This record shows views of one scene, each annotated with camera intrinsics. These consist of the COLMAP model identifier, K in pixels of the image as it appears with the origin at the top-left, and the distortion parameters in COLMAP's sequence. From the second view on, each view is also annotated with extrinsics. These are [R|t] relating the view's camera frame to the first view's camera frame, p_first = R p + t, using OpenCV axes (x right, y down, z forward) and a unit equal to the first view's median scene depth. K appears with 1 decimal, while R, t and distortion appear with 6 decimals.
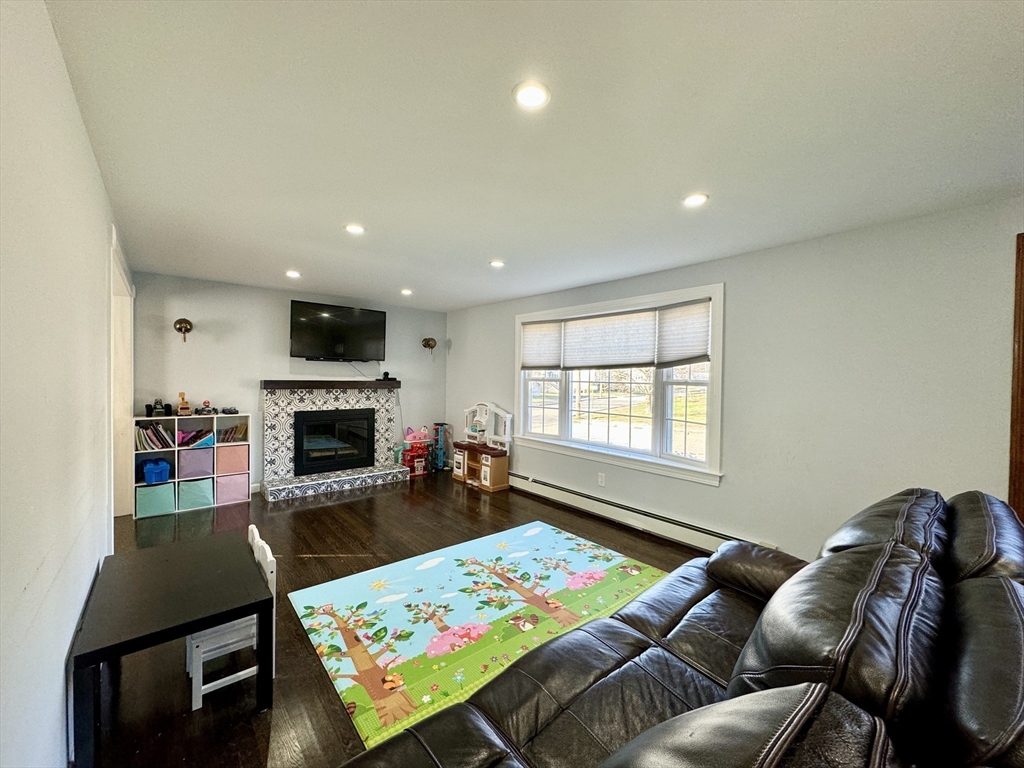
lens RADIAL K [[406.7, 0, 509.6], [0, 406.7, 387.3], [0, 0, 1]] dist [-0.001306, 0.000267]
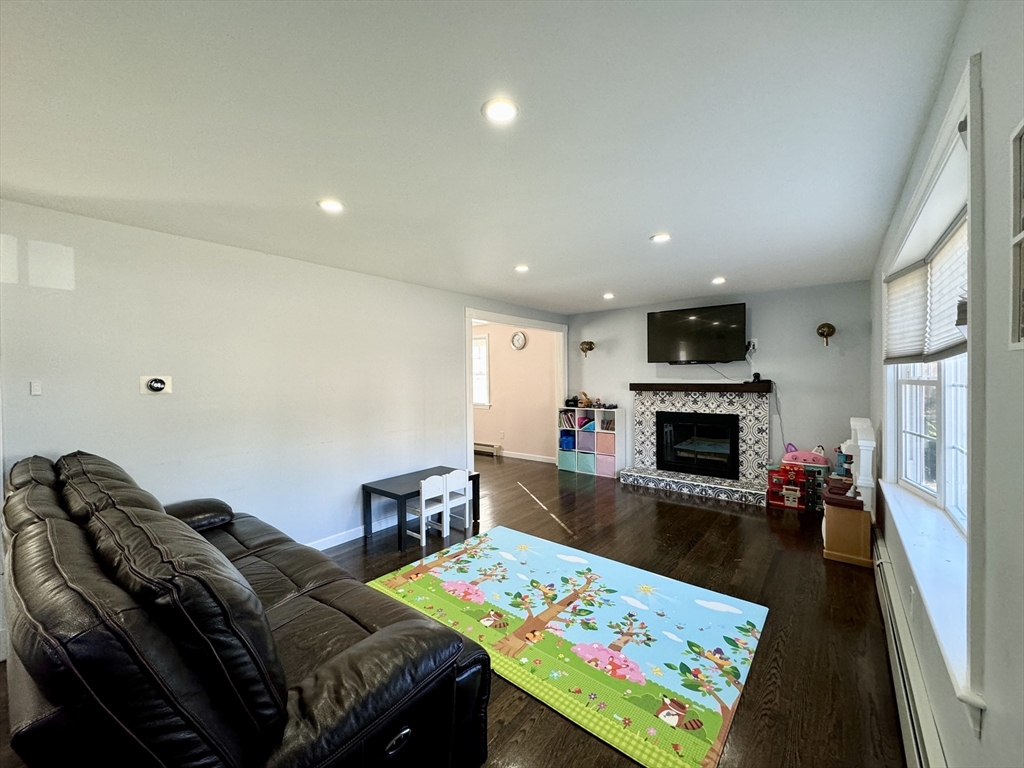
lens RADIAL K [[406.7, 0, 509.1], [0, 406.7, 380.0], [0, 0, 1]] dist [-0.001306, 0.000267]
pose [[0.178122, -0.009817, -0.983959, 0.570268], [-0.012462, 0.999848, -0.012231, -0.008285], [0.983929, 0.014441, 0.177973, 0.456225]]
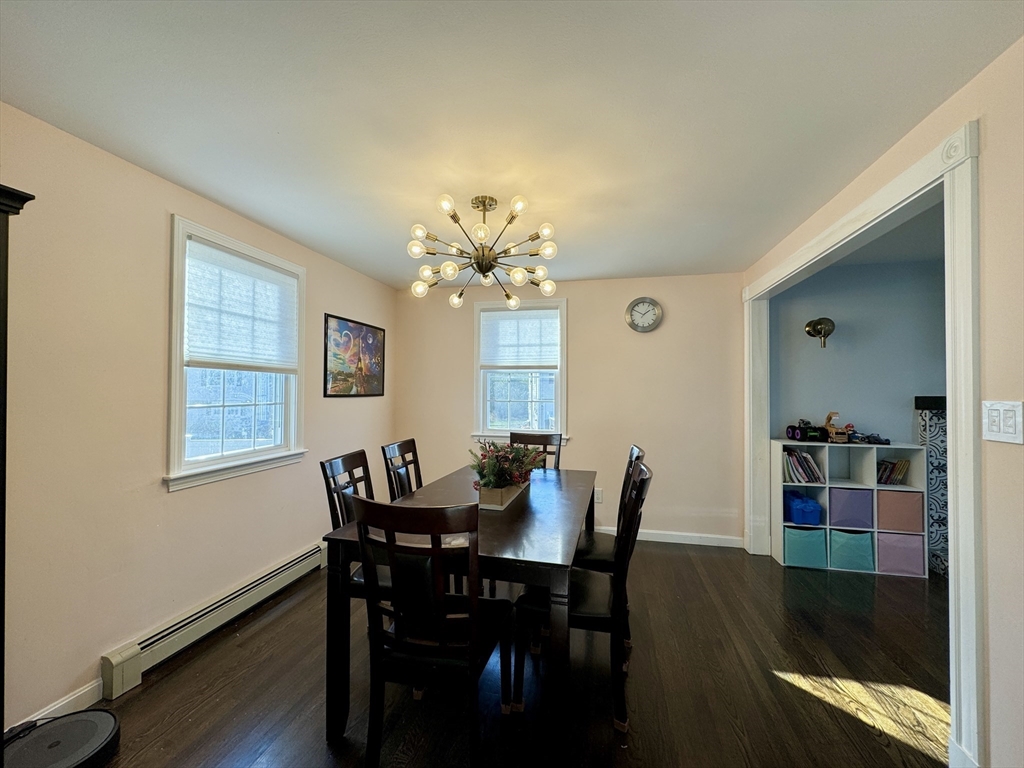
lens RADIAL K [[406.7, 0, 509.7], [0, 406.7, 383.8], [0, 0, 1]] dist [-0.001306, 0.000267]
pose [[0.602417, -0.030354, -0.797604, -0.526528], [-0.016090, 0.998612, -0.050157, 0.007111], [0.798019, 0.043049, 0.601092, 0.045890]]
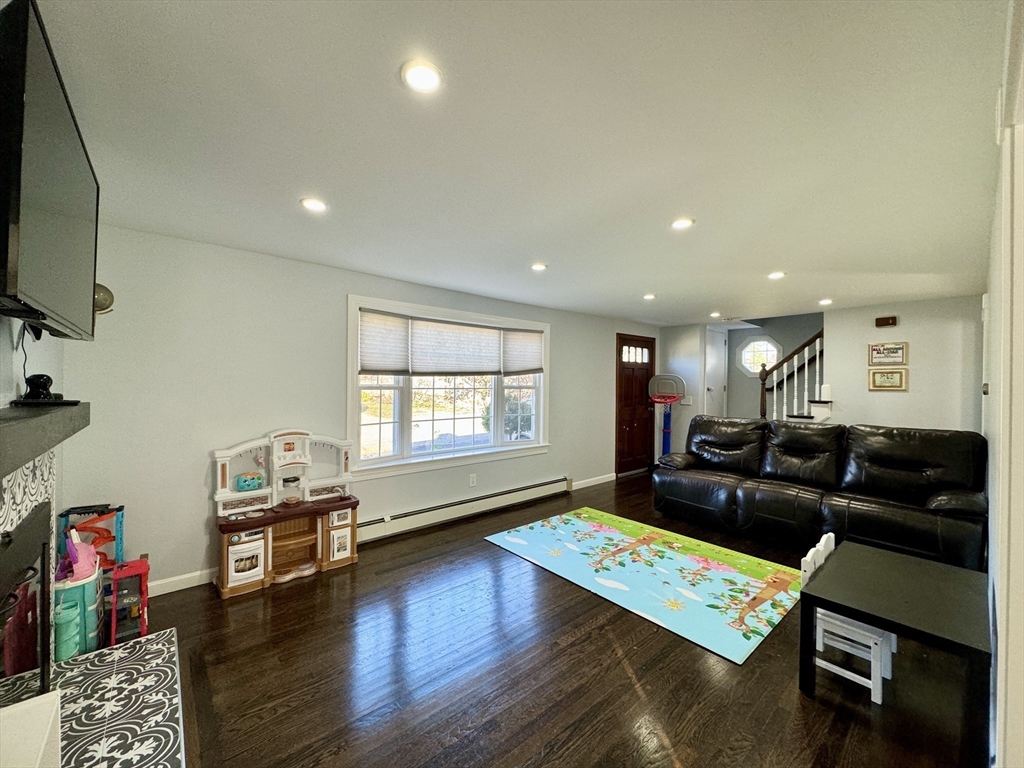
lens RADIAL K [[406.7, 0, 513.1], [0, 406.7, 386.0], [0, 0, 1]] dist [-0.001306, 0.000267]
pose [[-0.012504, -0.020929, 0.999703, -0.796999], [0.019904, 0.999578, 0.021175, -0.037253], [-0.999724, 0.020162, -0.012082, 0.868138]]
